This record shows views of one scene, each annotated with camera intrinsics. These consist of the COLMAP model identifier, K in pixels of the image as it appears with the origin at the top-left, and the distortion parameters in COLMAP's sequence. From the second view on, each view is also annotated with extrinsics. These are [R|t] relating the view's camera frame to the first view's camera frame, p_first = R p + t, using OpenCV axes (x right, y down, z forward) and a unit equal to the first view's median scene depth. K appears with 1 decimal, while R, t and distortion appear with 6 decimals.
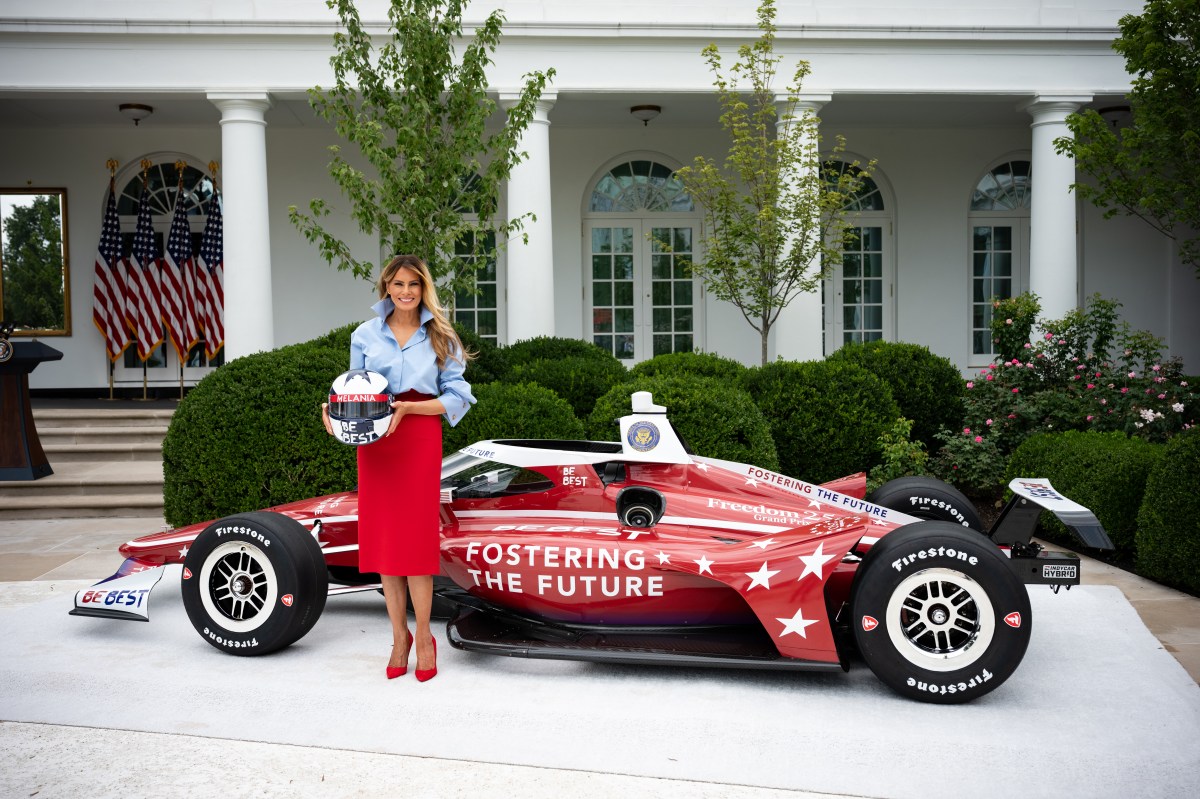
lens RADIAL K [[1192.5, 0, 593.7], [0, 1192.5, 400.5], [0, 0, 1]] dist [-0.041438, 0.084452]
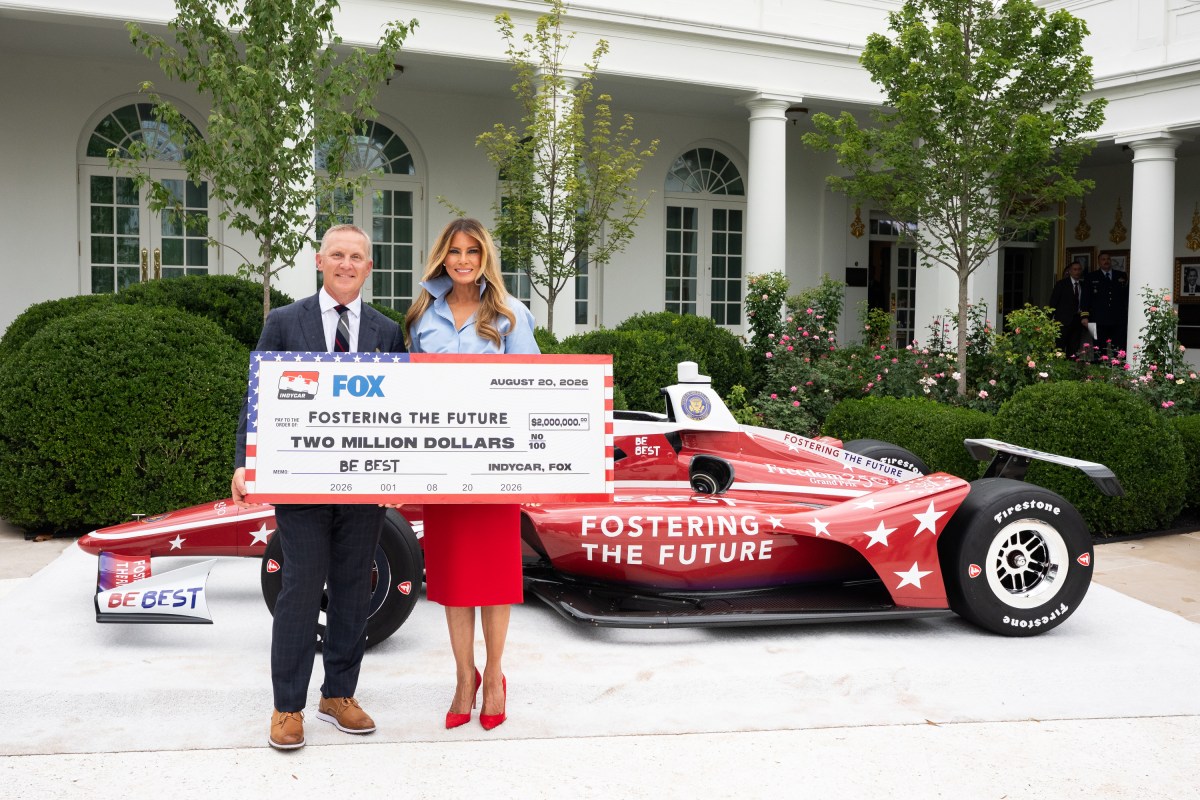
lens RADIAL K [[1182.8, 0, 603.9], [0, 1182.8, 383.5], [0, 0, 1]] dist [-0.053482, 0.029436]
pose [[0.920094, -0.001223, 0.391696, -0.432971], [-0.005191, 0.999869, 0.015316, -0.004053], [-0.391664, -0.016126, 0.919967, 0.096626]]
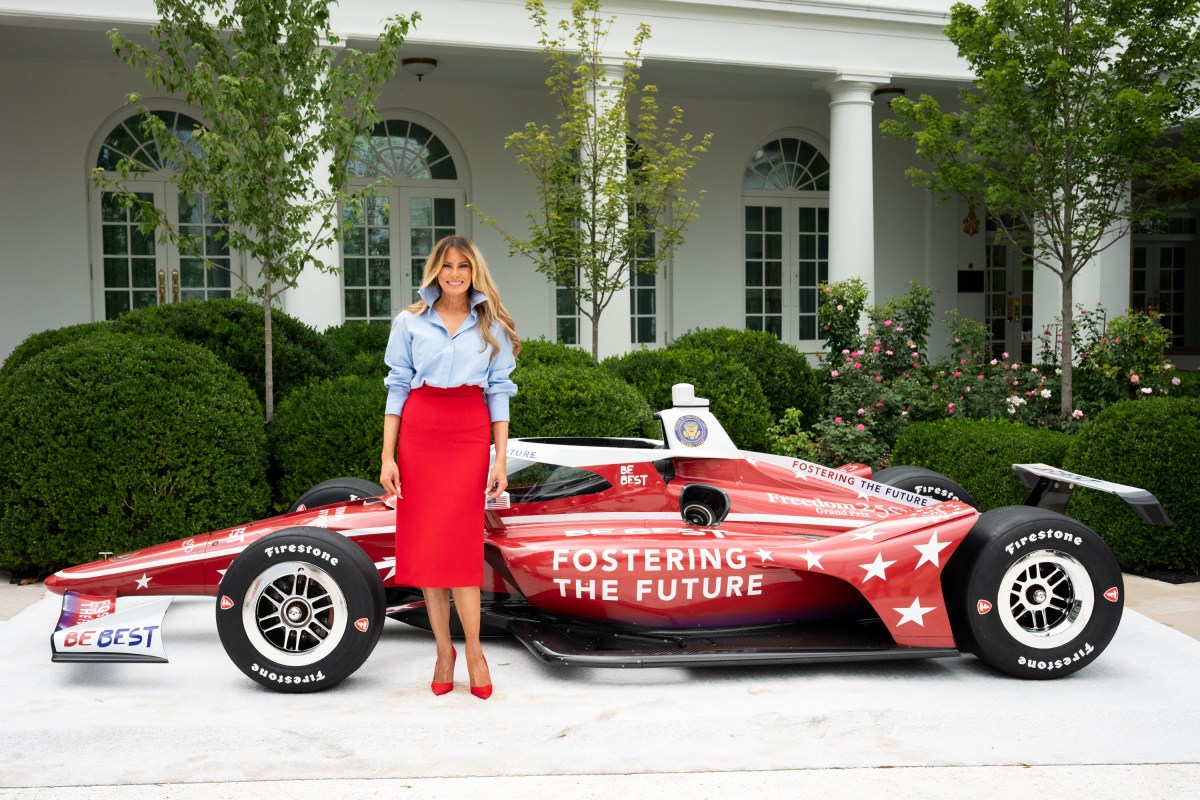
lens RADIAL K [[1369.2, 0, 600.2], [0, 1369.2, 430.1], [0, 0, 1]] dist [-0.036591, 0.064272]
pose [[0.951442, -0.021315, 0.307089, -0.364363], [0.012921, 0.999486, 0.029342, -0.003450], [-0.307556, -0.023949, 0.951228, -0.013565]]
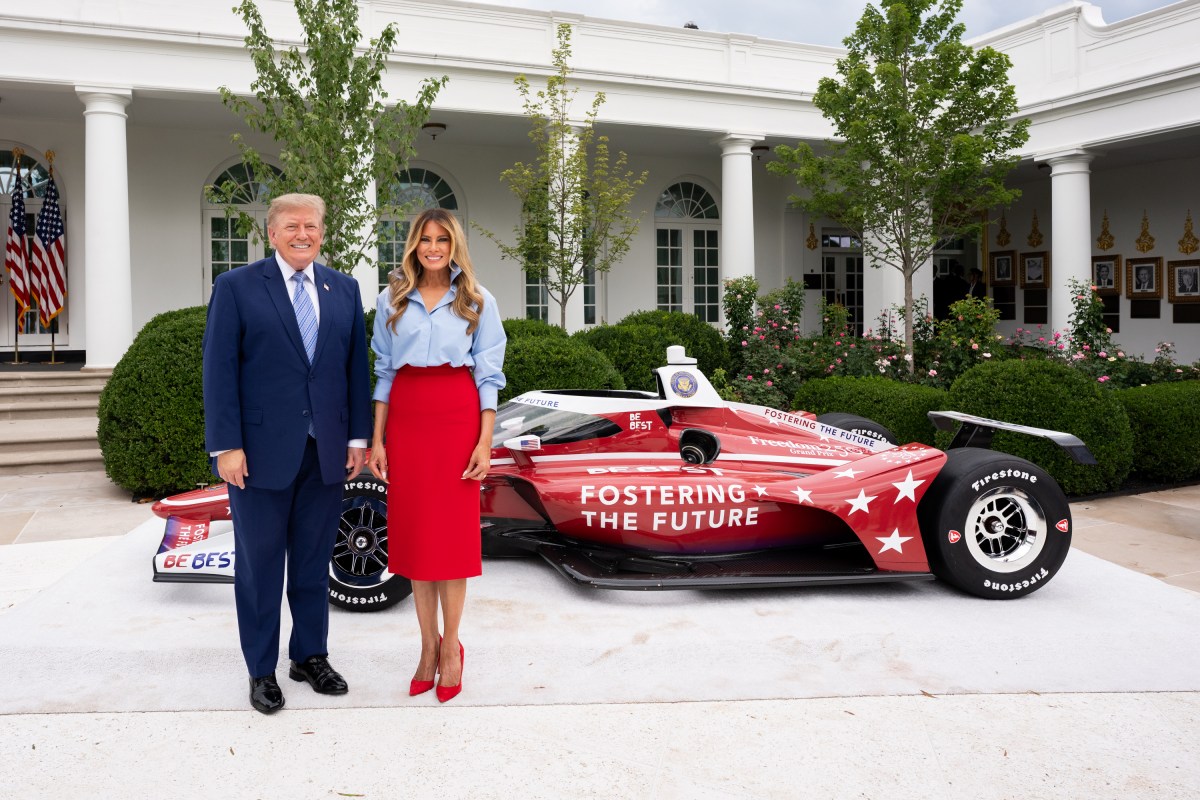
lens RADIAL K [[887.8, 0, 510.2], [0, 887.8, 331.1], [0, 0, 1]] dist [-0.054312, 0.040231]
pose [[0.958934, -0.002065, 0.283622, -0.363523], [0.011794, 0.999399, -0.032597, 0.004555], [-0.283385, 0.034604, 0.958382, 0.229899]]
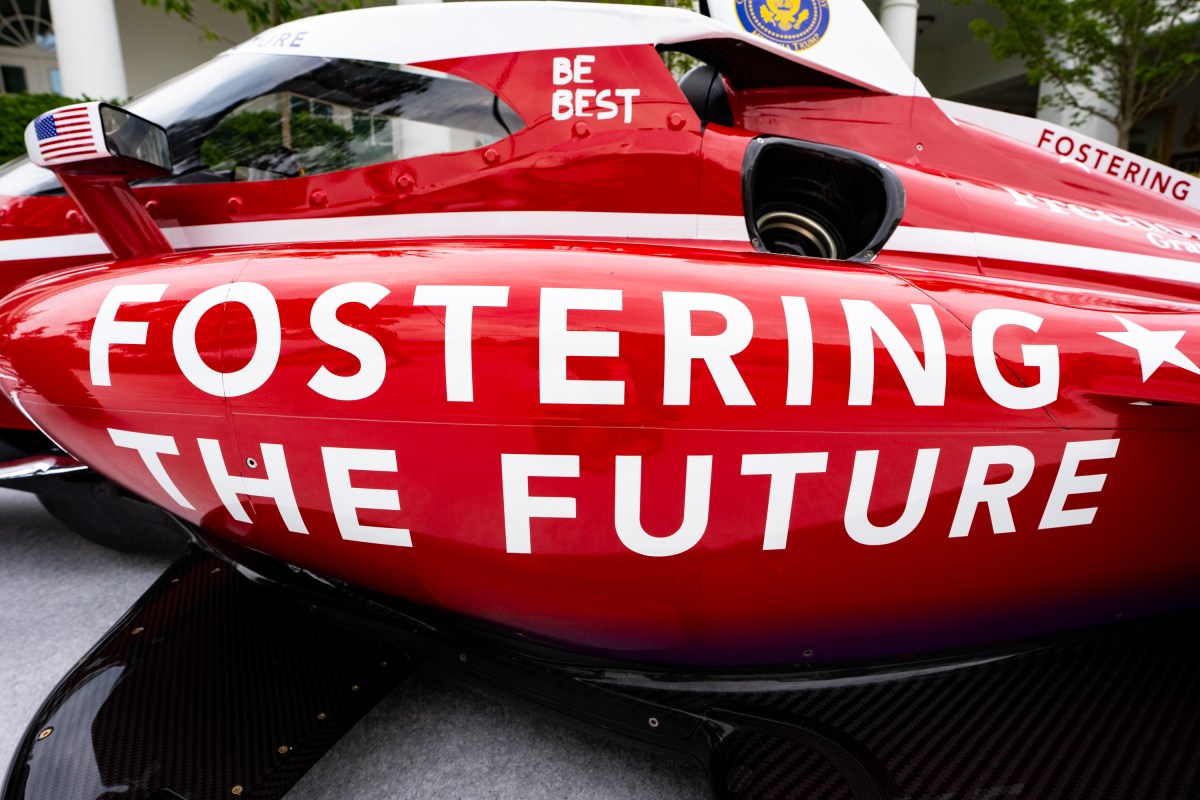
lens RADIAL K [[712.2, 0, 645.7], [0, 712.2, 422.4], [0, 0, 1]] dist [-0.056983, 0.031114]
pose [[0.971608, -0.031236, 0.234525, -0.045281], [-0.009150, 0.985544, 0.169171, 0.112219], [-0.236419, -0.166514, 0.957277, 0.809044]]
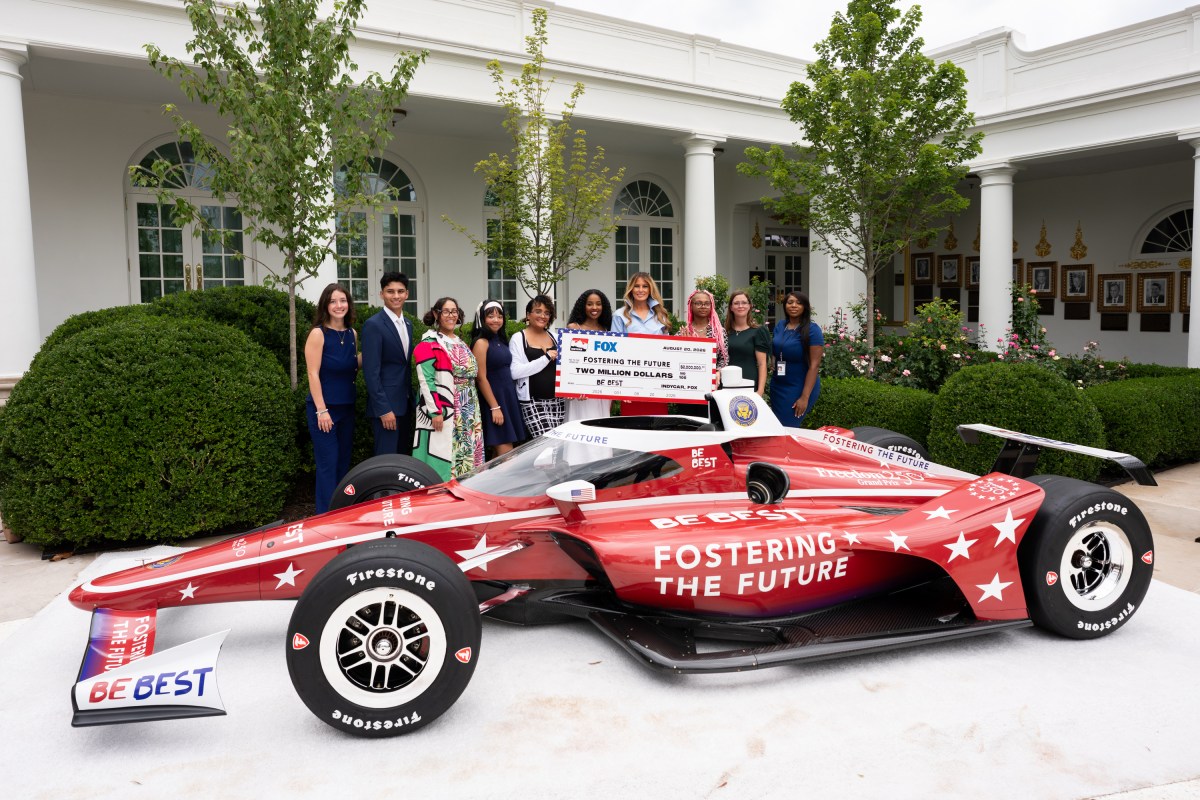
lens RADIAL K [[817.7, 0, 632.1], [0, 817.7, 357.6], [0, 0, 1]] dist [-0.055124, 0.042464]
pose [[0.871699, -0.026828, 0.489307, -0.380012], [0.019533, 0.999609, 0.020009, -0.030812], [-0.489652, -0.007884, 0.871882, 0.448036]]
